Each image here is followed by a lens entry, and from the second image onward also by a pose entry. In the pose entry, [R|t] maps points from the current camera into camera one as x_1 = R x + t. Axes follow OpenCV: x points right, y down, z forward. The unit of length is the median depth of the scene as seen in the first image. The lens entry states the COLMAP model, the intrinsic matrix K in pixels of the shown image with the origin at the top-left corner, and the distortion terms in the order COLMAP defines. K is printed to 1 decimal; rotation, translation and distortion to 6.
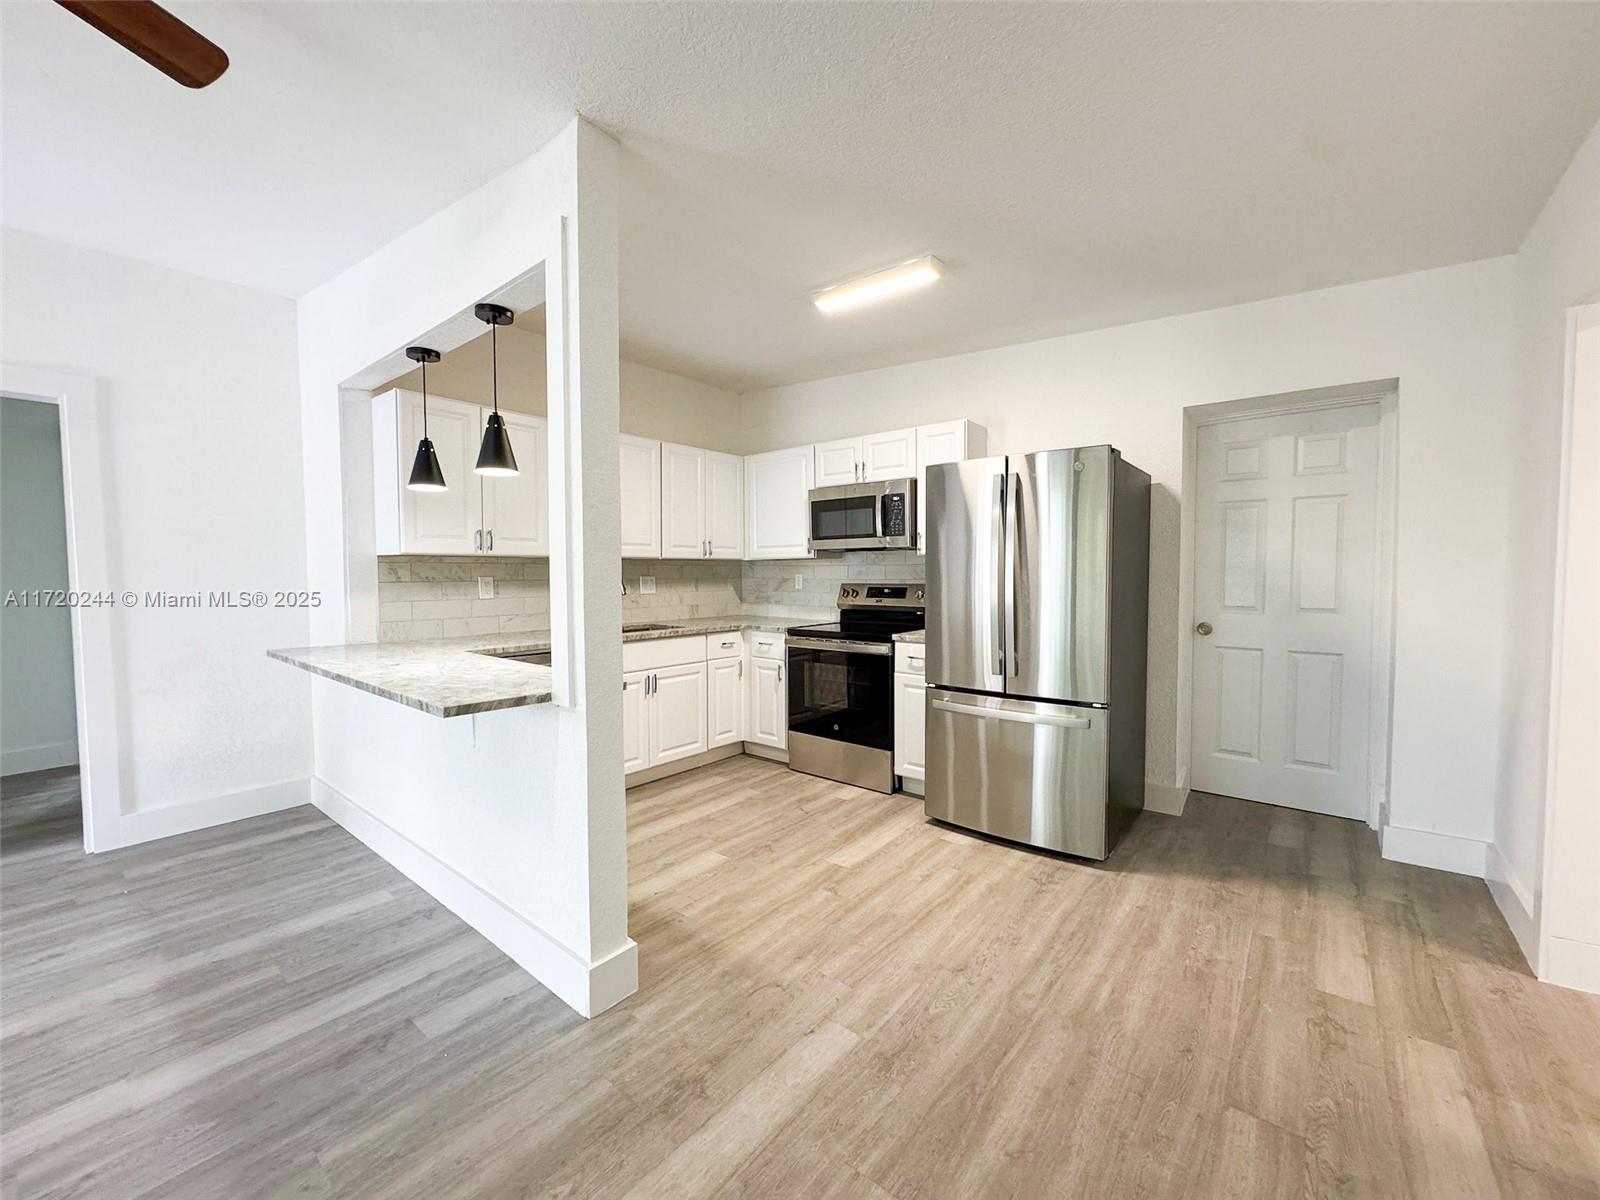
lens RADIAL K [[639.1, 0, 796.5], [0, 639.1, 599.2], [0, 0, 1]] dist [-0.003113, 0.000530]
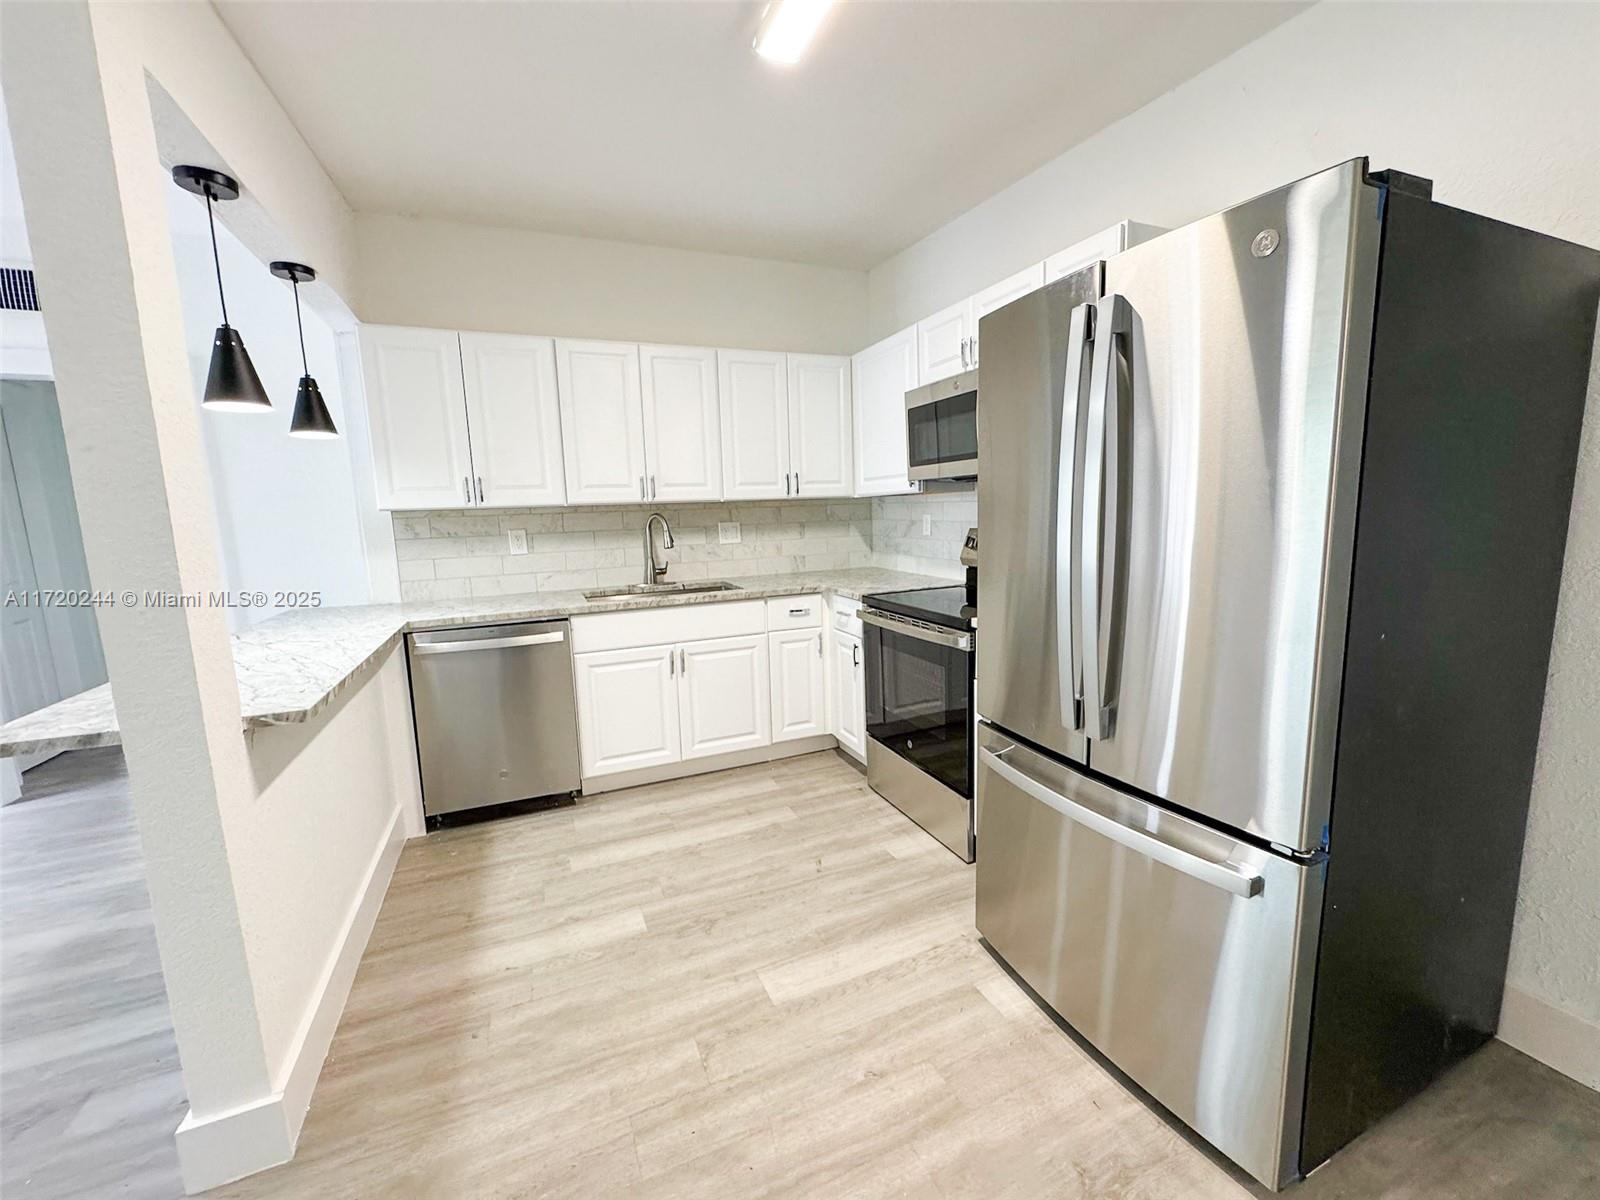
lens RADIAL K [[639.1, 0, 796.5], [0, 639.1, 599.2], [0, 0, 1]] dist [-0.003113, 0.000530]
pose [[0.885404, 0.040360, -0.463066, 0.284620], [0.010361, 0.994262, 0.106470, -0.029936], [0.464706, -0.099067, 0.879906, 0.383827]]
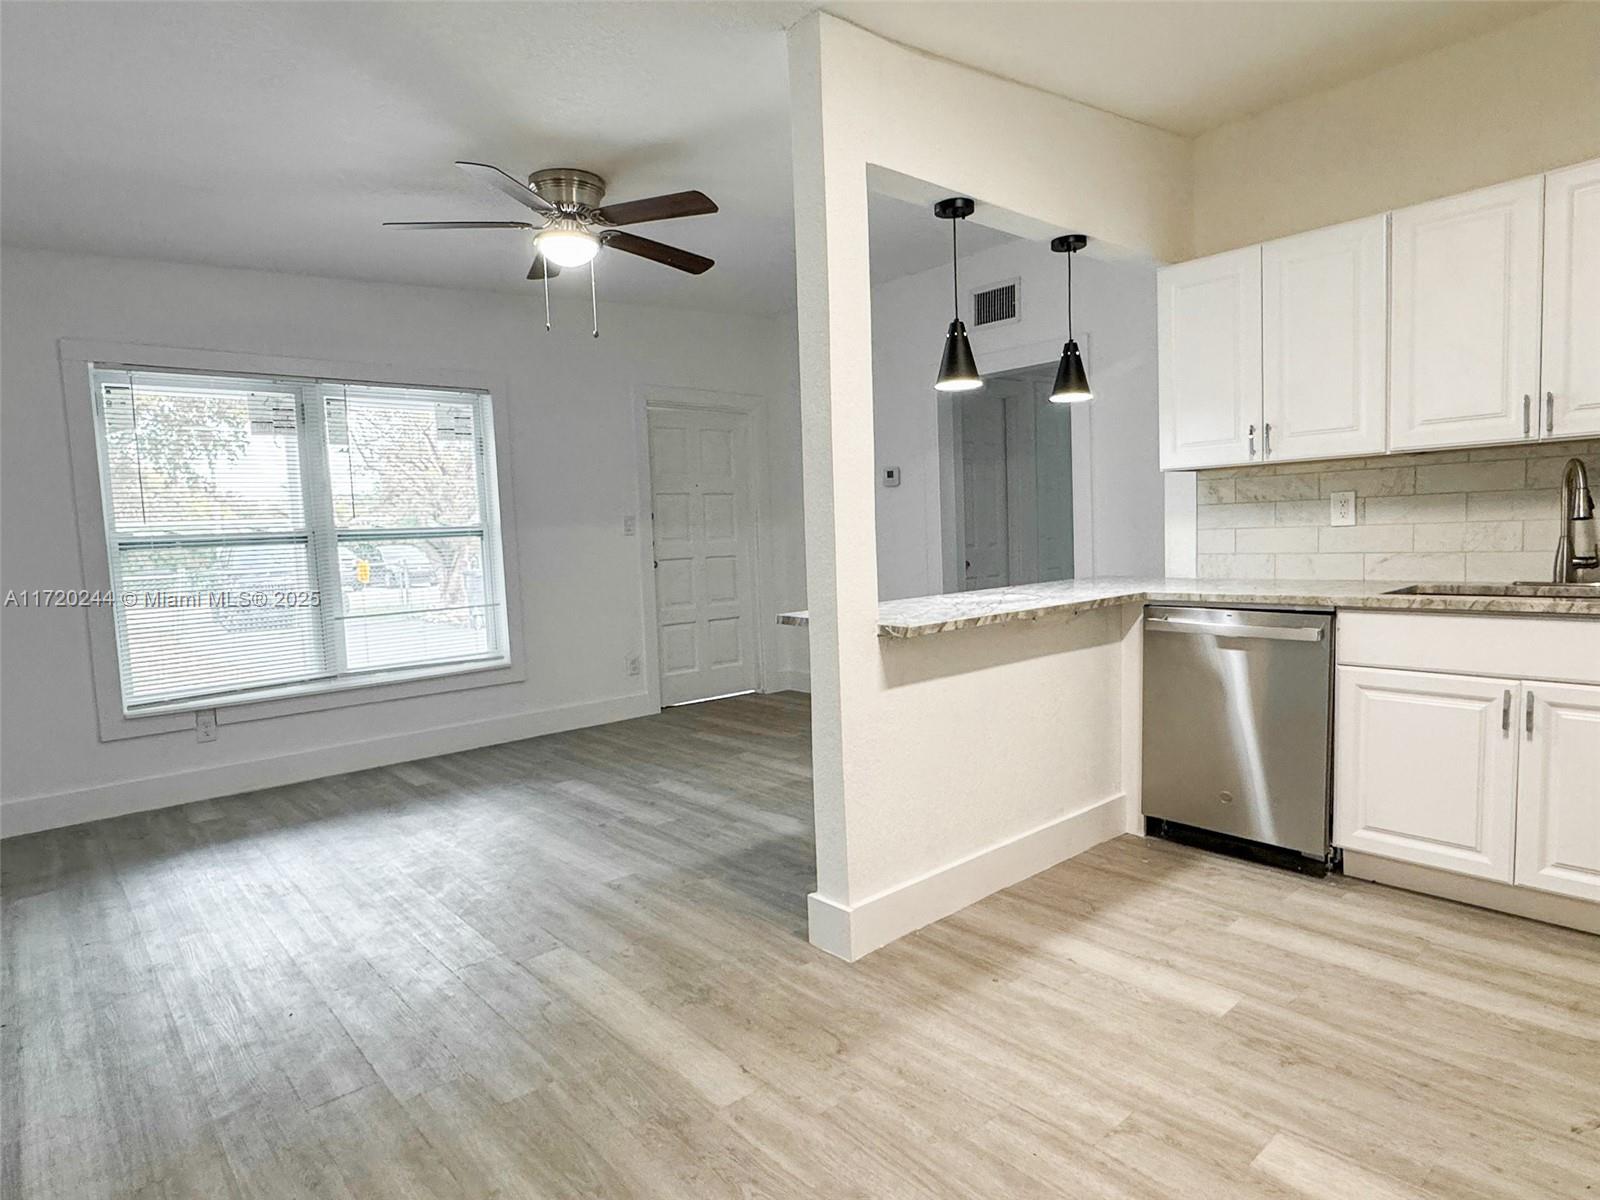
lens RADIAL K [[910.7, 0, 788.6], [0, 910.7, 605.6], [0, 0, 1]] dist [-0.002840, -0.000576]
pose [[-0.169765, 0.091592, -0.981219, 0.530154], [-0.002262, 0.995633, 0.093329, -0.005041], [0.985482, 0.018064, -0.168817, 0.605704]]
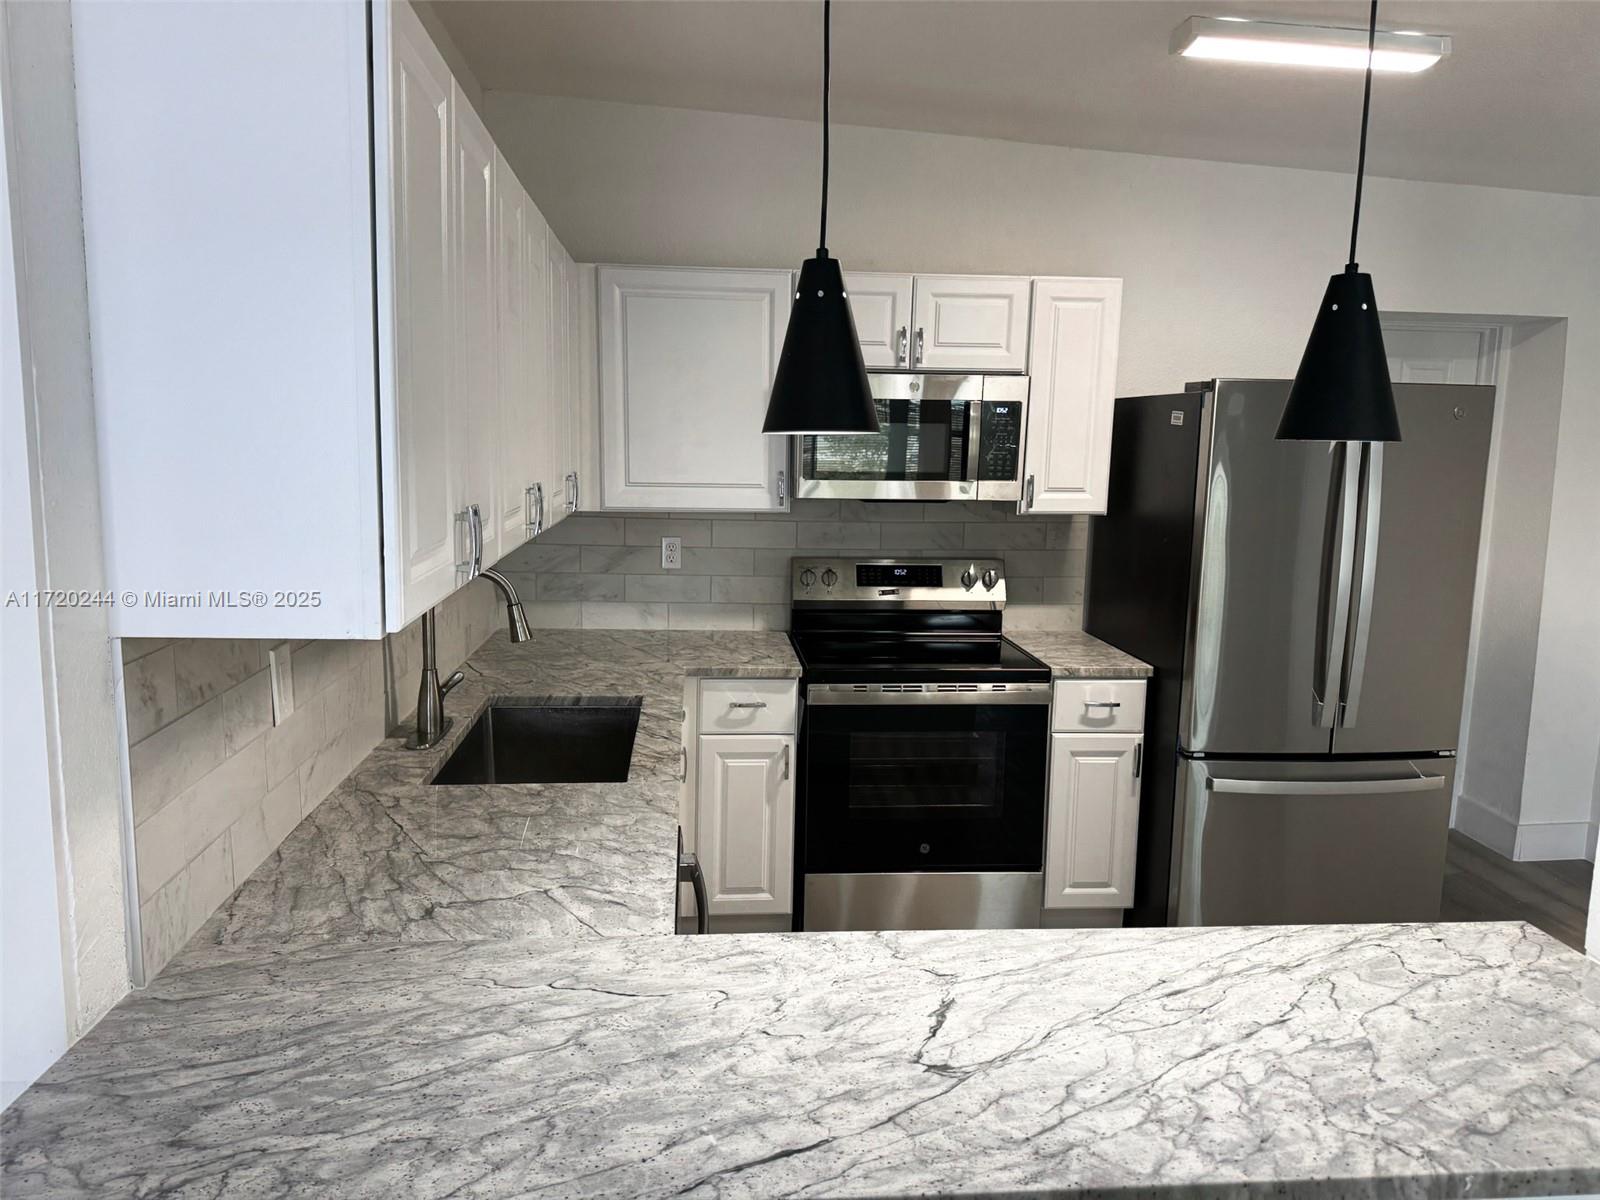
lens RADIAL K [[1123.2, 0, 800.0], [0, 1123.2, 600.0], [0, 0, 1]] dist [0.055387, -0.069421]
pose [[0.709655, -0.084392, 0.699477, -0.683971], [0.008462, 0.993750, 0.111311, -0.112534], [-0.704499, -0.073074, 0.705933, 0.469776]]
